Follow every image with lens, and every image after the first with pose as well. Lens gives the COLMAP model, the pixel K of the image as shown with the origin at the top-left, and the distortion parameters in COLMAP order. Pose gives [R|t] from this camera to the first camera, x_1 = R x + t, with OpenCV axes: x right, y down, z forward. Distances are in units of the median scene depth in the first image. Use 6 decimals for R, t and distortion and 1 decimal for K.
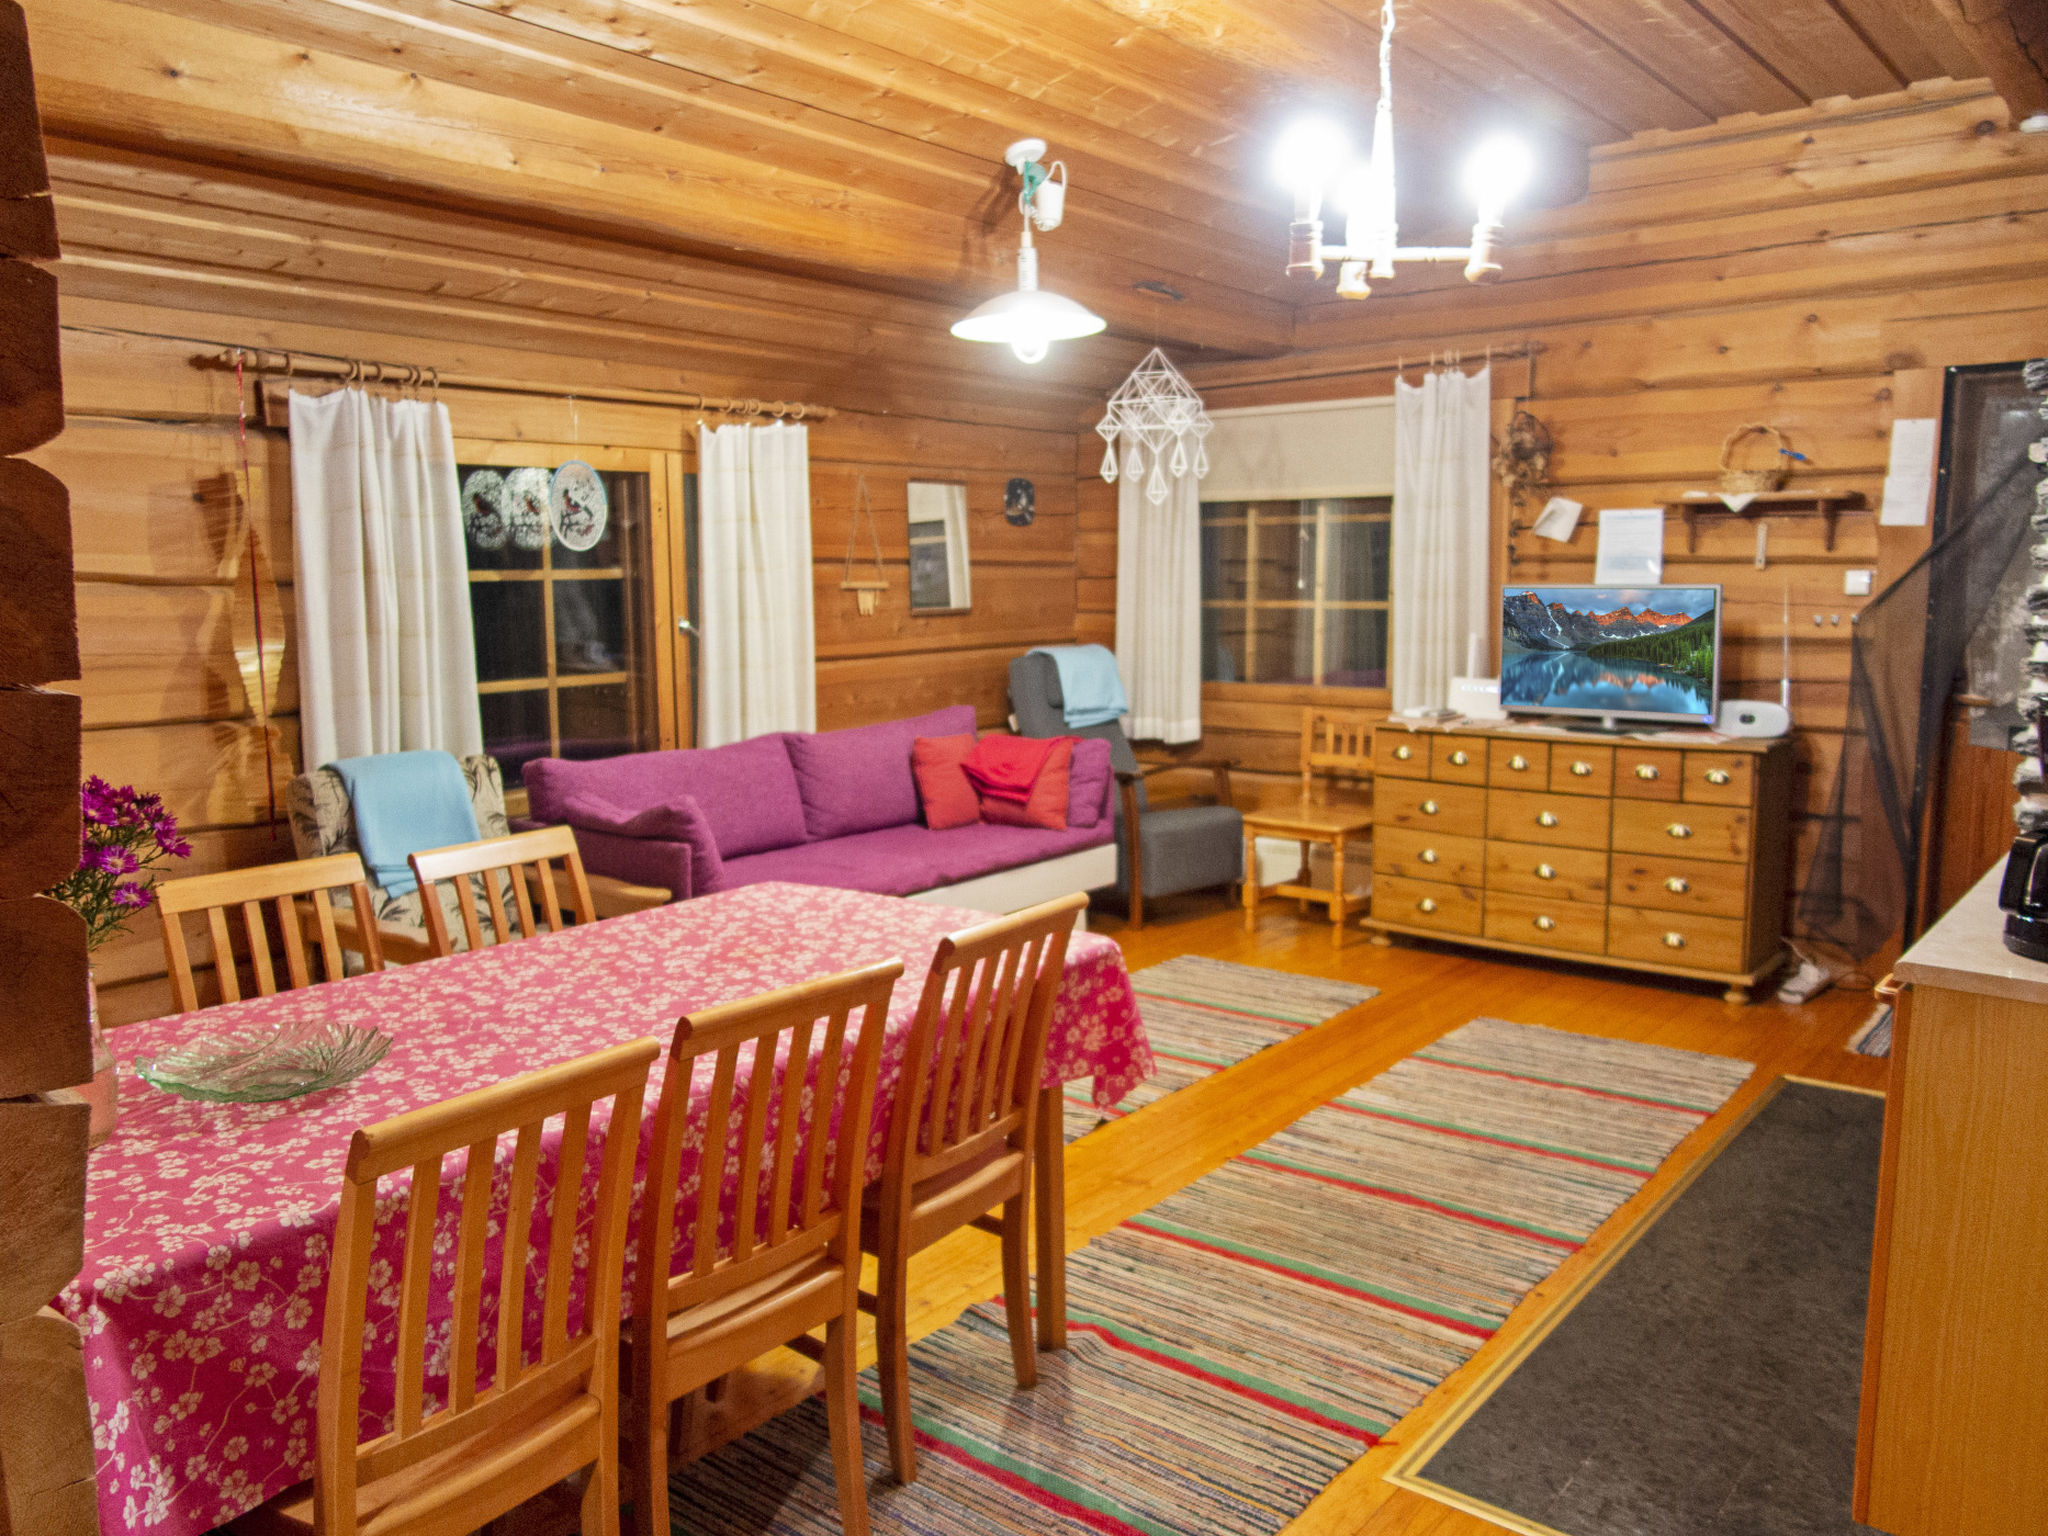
lens RADIAL K [[1611.2, 0, 979.3], [0, 1611.2, 722.9], [0, 0, 1]] dist [0.041181, -0.002669]
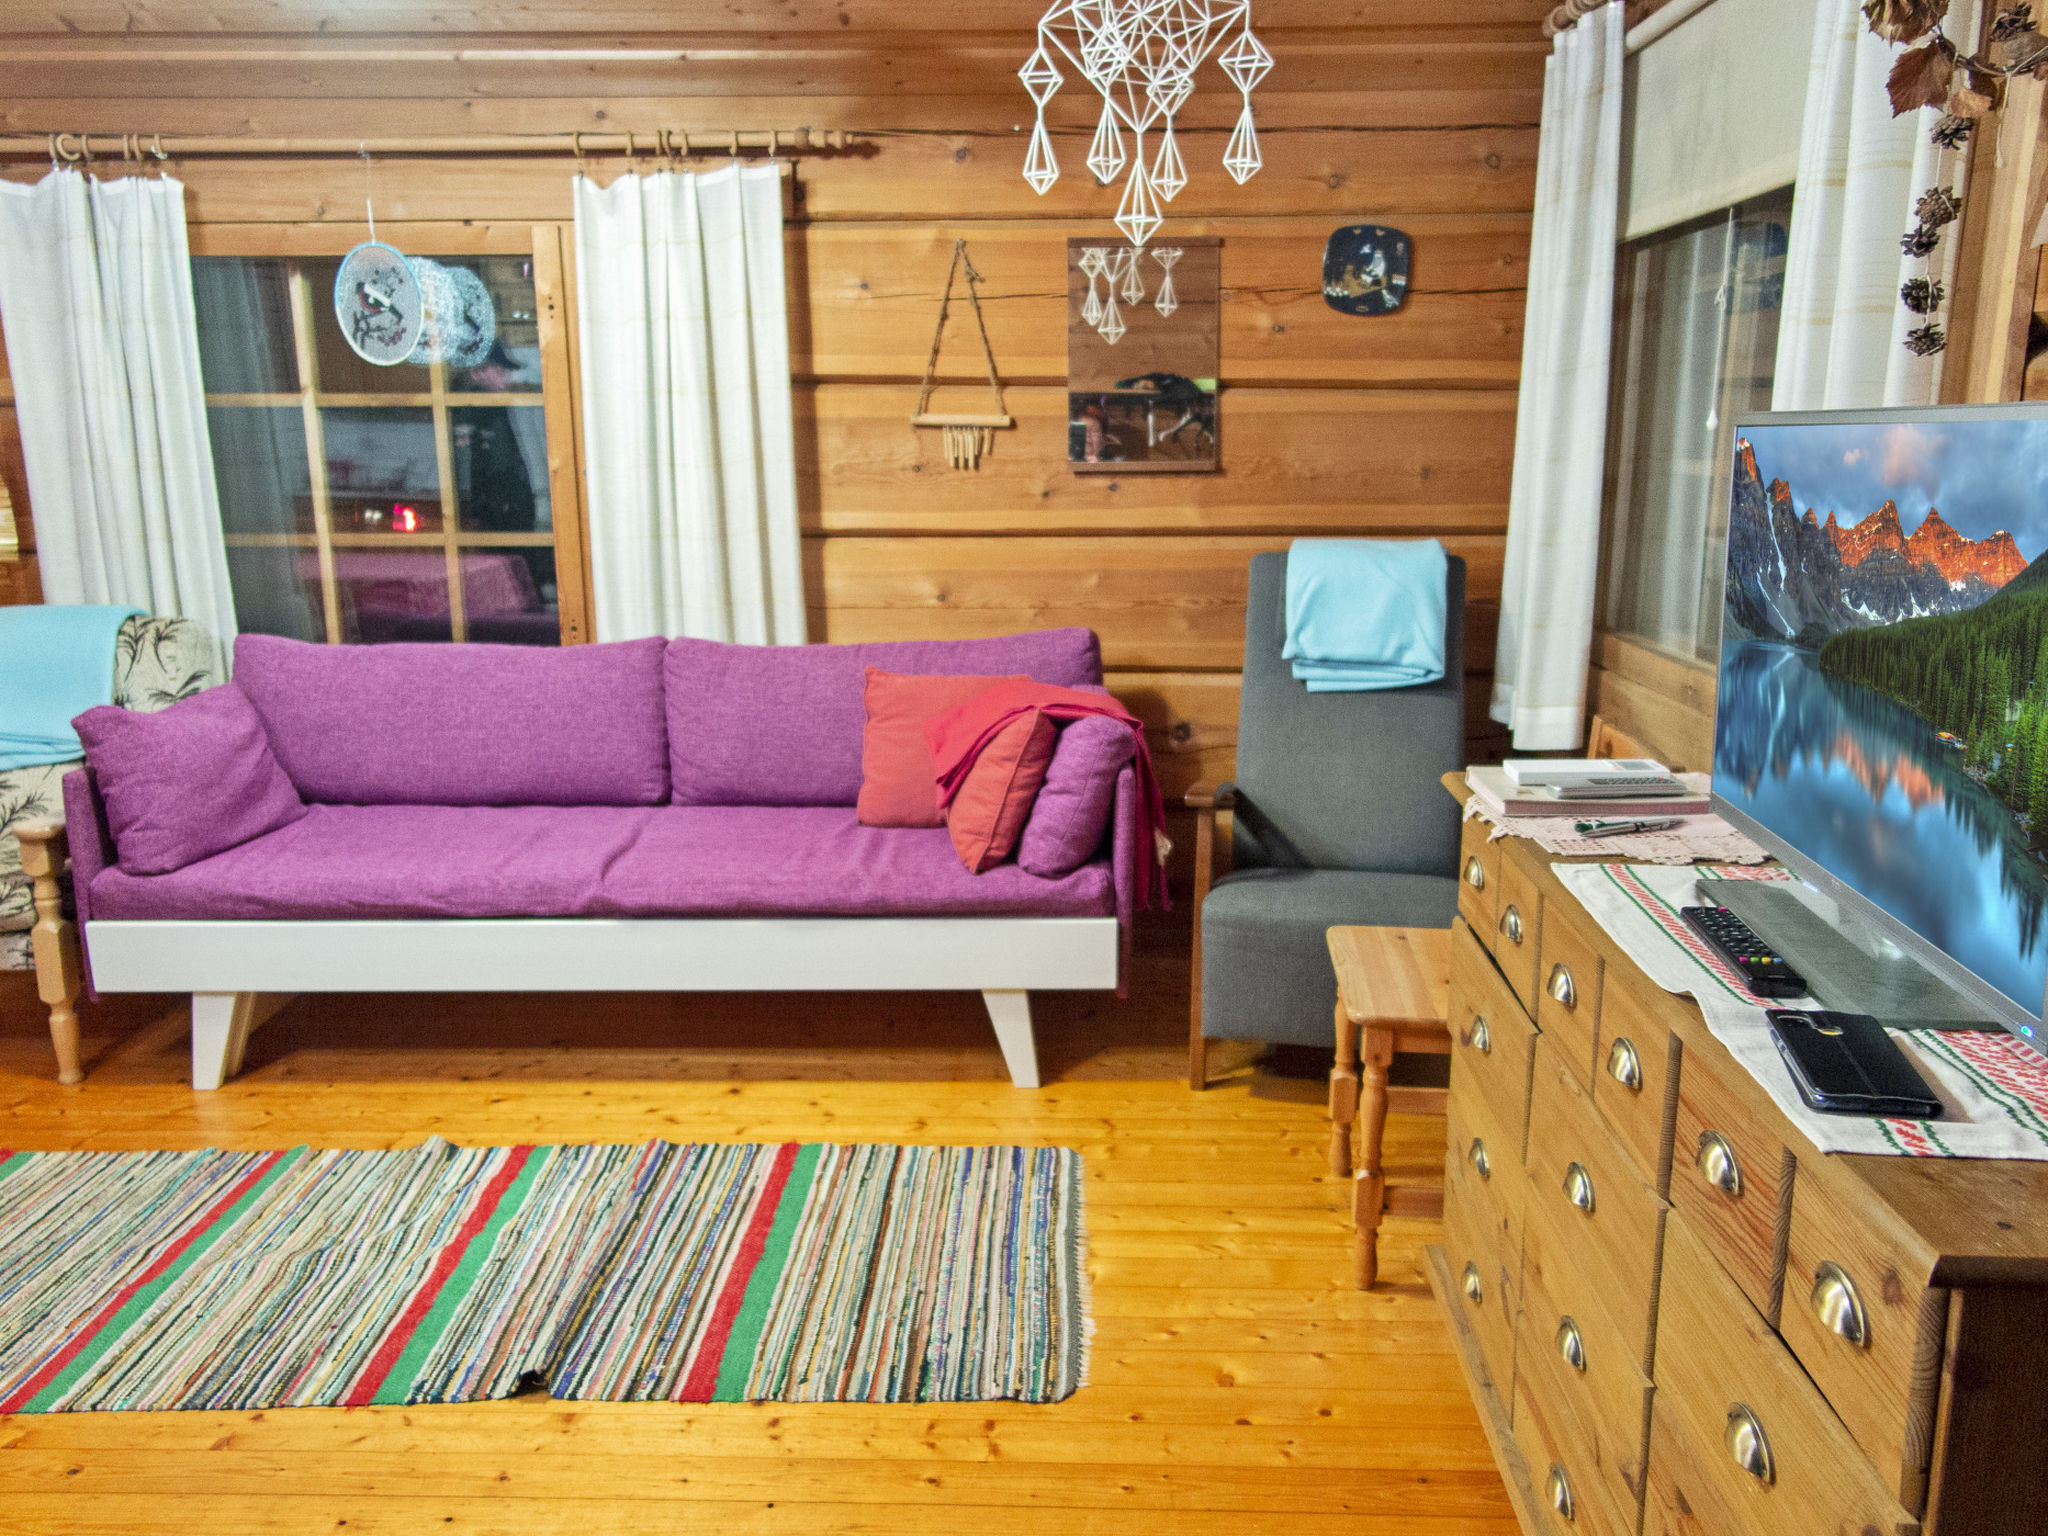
lens RADIAL K [[1587.0, 0, 1002.3], [0, 1587.0, 762.7], [0, 0, 1]] dist [-0.008850, 0.032063]
pose [[0.591232, 0.172869, -0.787757, 0.521544], [-0.082578, 0.984600, 0.154088, -0.058383], [0.802263, -0.026050, 0.596402, 0.745503]]
